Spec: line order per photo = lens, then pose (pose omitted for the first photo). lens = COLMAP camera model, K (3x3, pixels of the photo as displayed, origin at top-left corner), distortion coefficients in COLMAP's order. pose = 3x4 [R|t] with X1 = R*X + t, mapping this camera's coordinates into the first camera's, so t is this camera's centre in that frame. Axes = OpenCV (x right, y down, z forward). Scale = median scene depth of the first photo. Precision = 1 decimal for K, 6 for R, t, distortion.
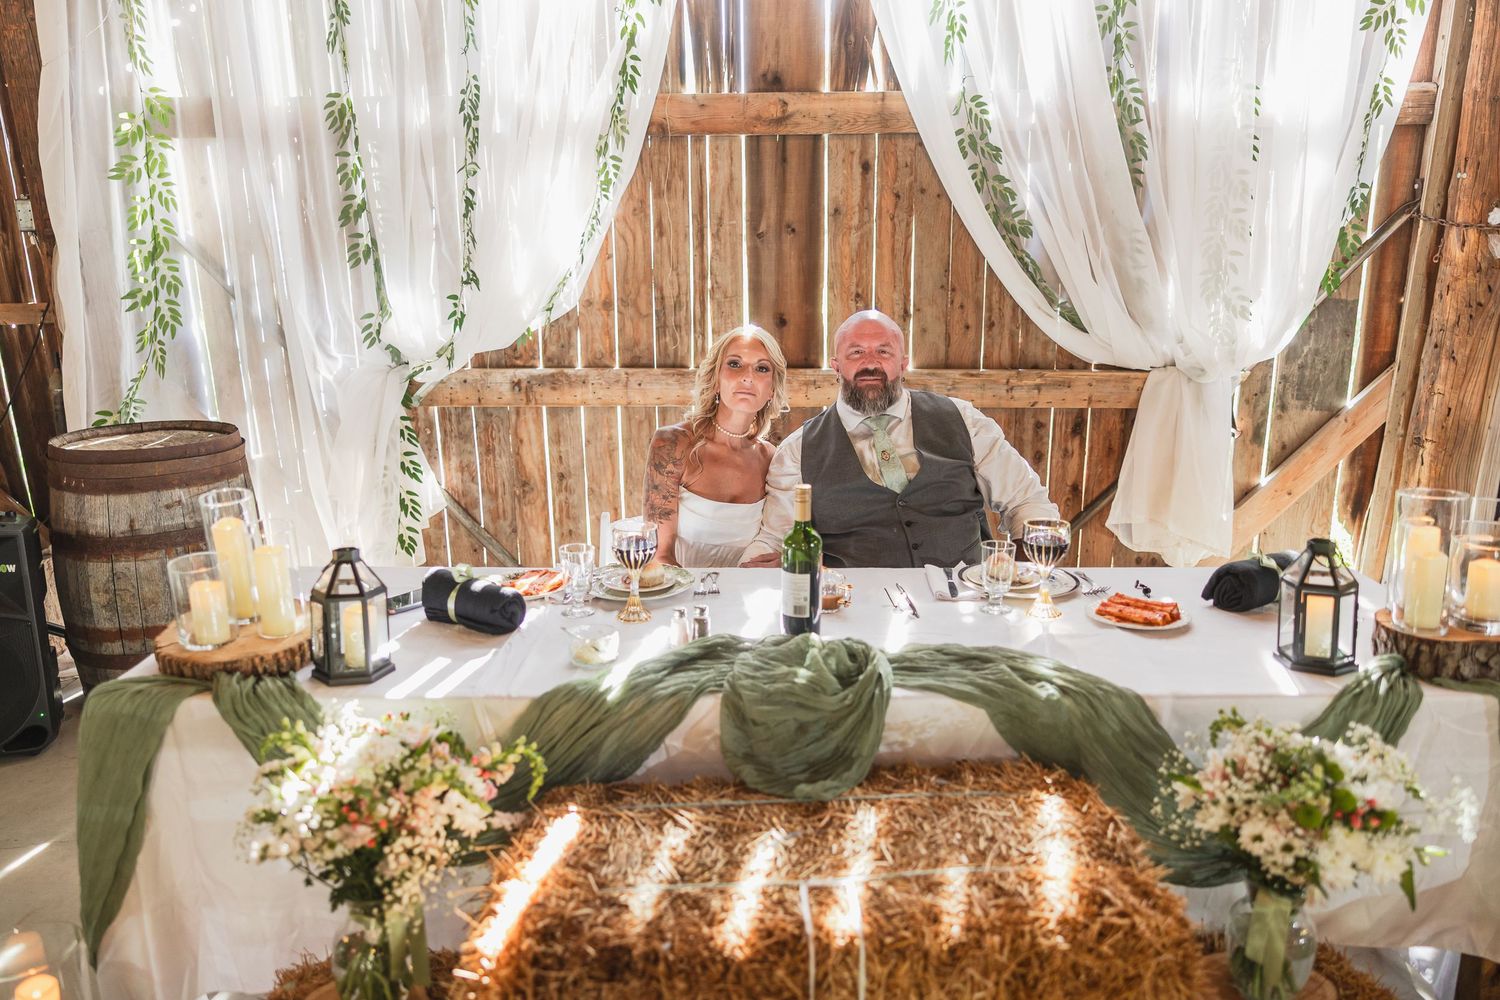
lens RADIAL K [[1162.0, 0, 756.0], [0, 1162.0, 499.2], [0, 0, 1]] dist [0.005319, 0.001984]
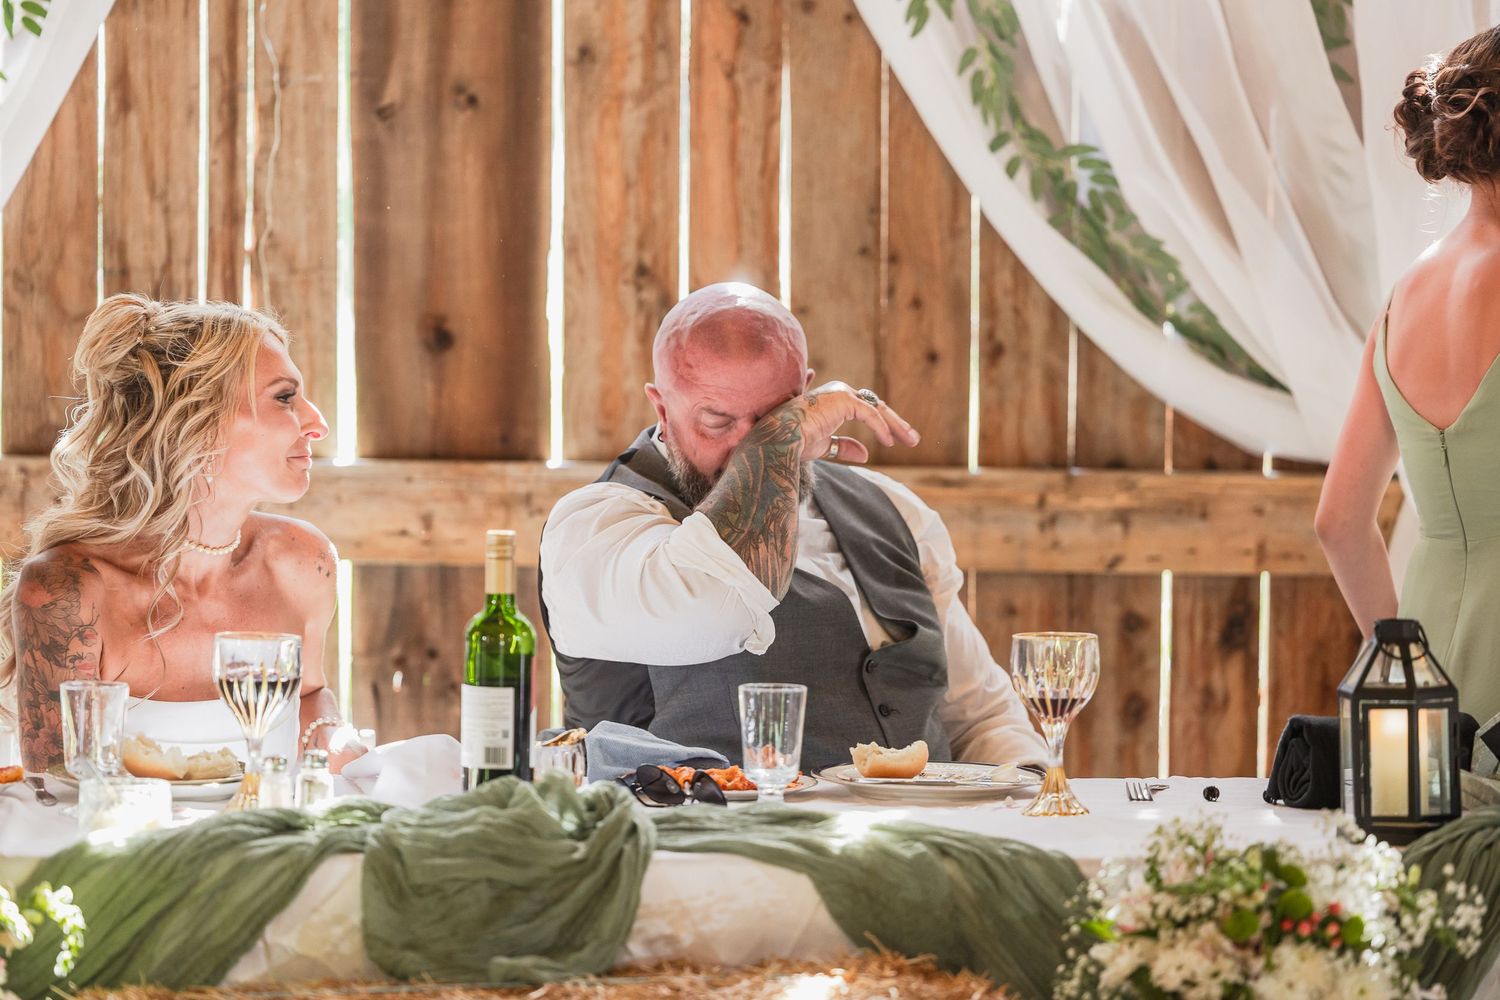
lens RADIAL K [[6175.7, 0, 748.4], [0, 6175.7, 497.7], [0, 0, 1]] dist [-0.144067, 6.369682]
pose [[0.996530, 0.008155, 0.082839, -0.092675], [0.005980, 0.985604, -0.168963, 0.502009], [-0.083024, 0.168872, 0.982135, -2.039864]]
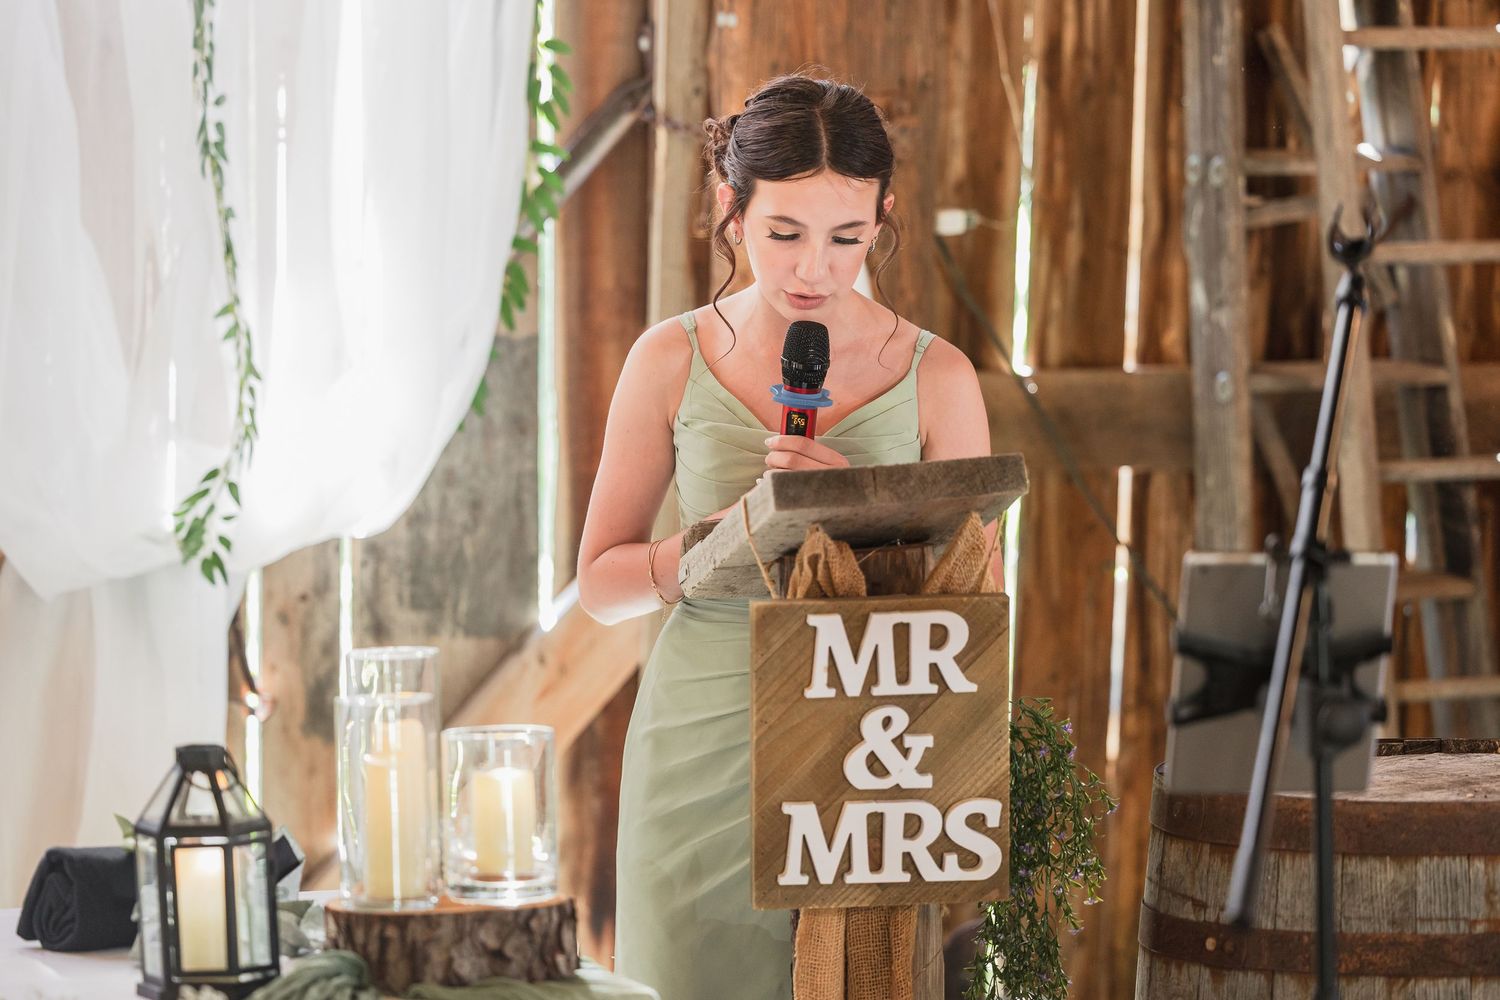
lens RADIAL K [[5507.7, 0, 750.6], [0, 5507.7, 500.3], [0, 0, 1]] dist [-0.088720, -1.339873]
pose [[0.920323, -0.024019, 0.390420, -0.235265], [0.087710, 0.985369, -0.146134, 0.308759], [-0.381198, 0.168735, 0.908965, -1.327553]]
